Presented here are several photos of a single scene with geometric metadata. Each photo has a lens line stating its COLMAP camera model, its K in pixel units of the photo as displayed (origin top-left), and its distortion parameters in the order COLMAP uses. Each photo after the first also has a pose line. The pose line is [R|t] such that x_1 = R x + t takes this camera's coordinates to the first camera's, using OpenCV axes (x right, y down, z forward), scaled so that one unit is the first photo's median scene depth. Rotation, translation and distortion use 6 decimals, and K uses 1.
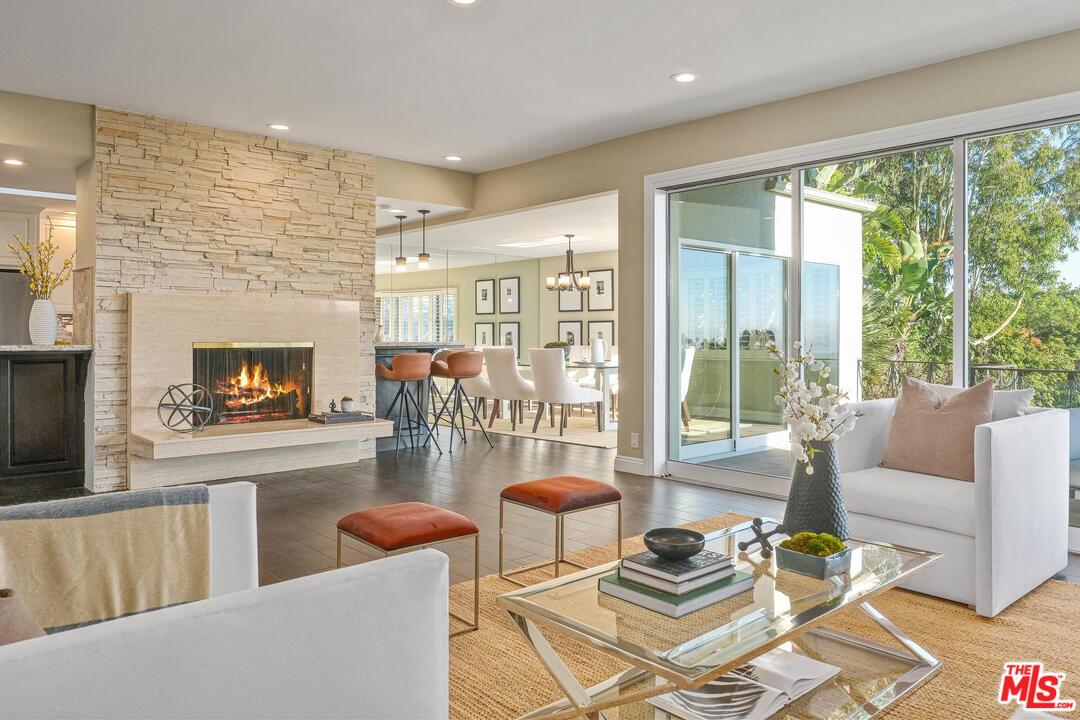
lens RADIAL K [[769.6, 0, 540.7], [0, 769.6, 355.2], [0, 0, 1]] dist [-0.001063, 0.000765]
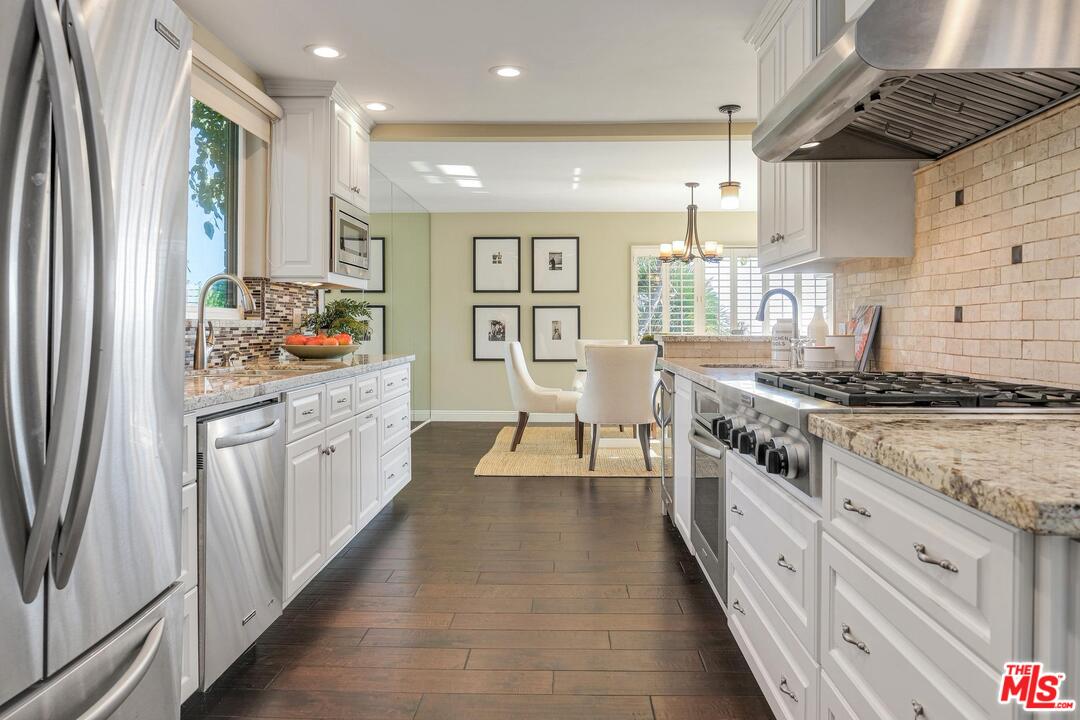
lens RADIAL K [[769.6, 0, 541.5], [0, 769.6, 357.4], [0, 0, 1]] dist [-0.001063, 0.000765]
pose [[0.689120, -0.029731, 0.724037, -0.515175], [0.017821, 0.999551, 0.024083, -0.014931], [-0.724428, -0.003693, 0.689341, 0.549487]]
